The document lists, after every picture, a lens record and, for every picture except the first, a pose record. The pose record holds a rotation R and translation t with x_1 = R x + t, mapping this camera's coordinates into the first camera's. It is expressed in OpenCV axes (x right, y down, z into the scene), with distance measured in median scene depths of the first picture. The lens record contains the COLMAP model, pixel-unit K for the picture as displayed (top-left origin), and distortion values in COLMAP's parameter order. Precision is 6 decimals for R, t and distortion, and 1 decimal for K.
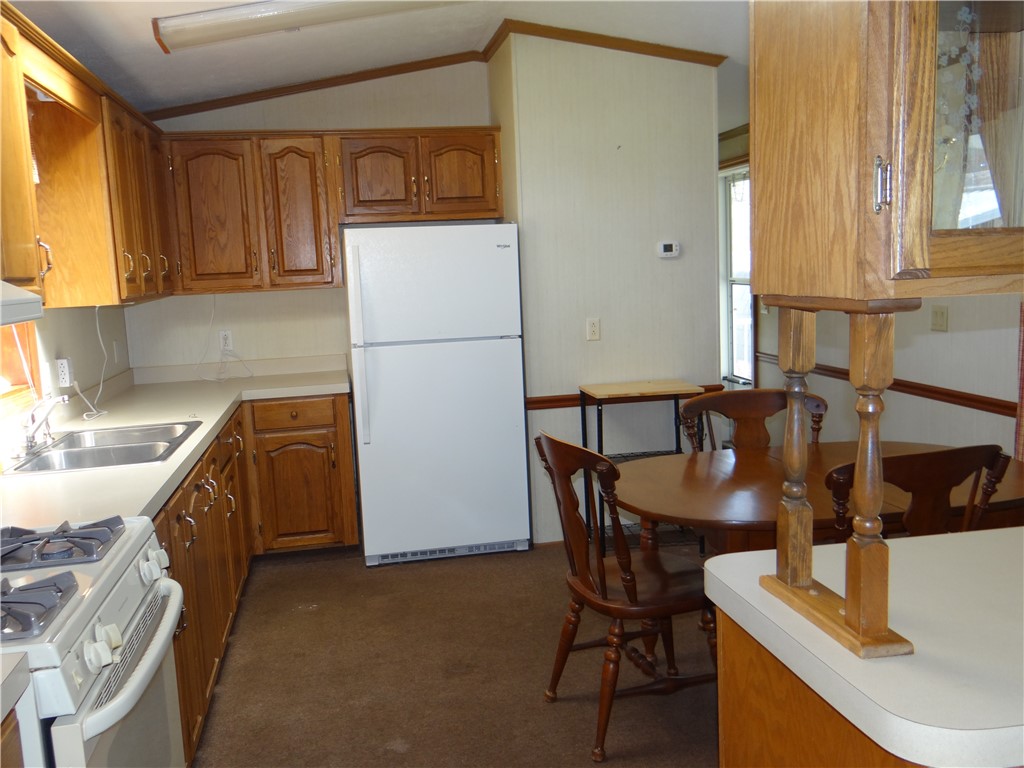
lens RADIAL K [[947.2, 0, 512.0], [0, 947.2, 384.0], [0, 0, 1]] dist [0.046246, -0.015812]
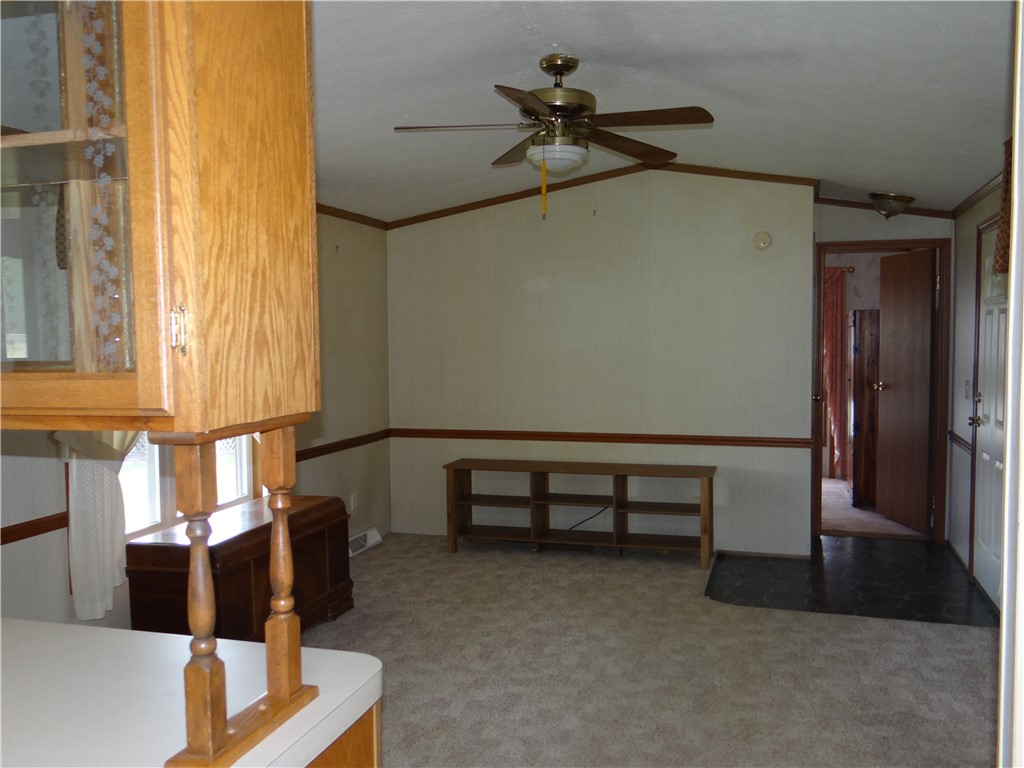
lens RADIAL K [[947.2, 0, 512.0], [0, 947.2, 384.0], [0, 0, 1]] dist [0.046246, -0.015812]
pose [[-0.887115, 0.027968, 0.460700, -0.419162], [0.109448, 0.982439, 0.151111, -0.262824], [-0.448383, 0.184475, -0.874598, 1.811101]]
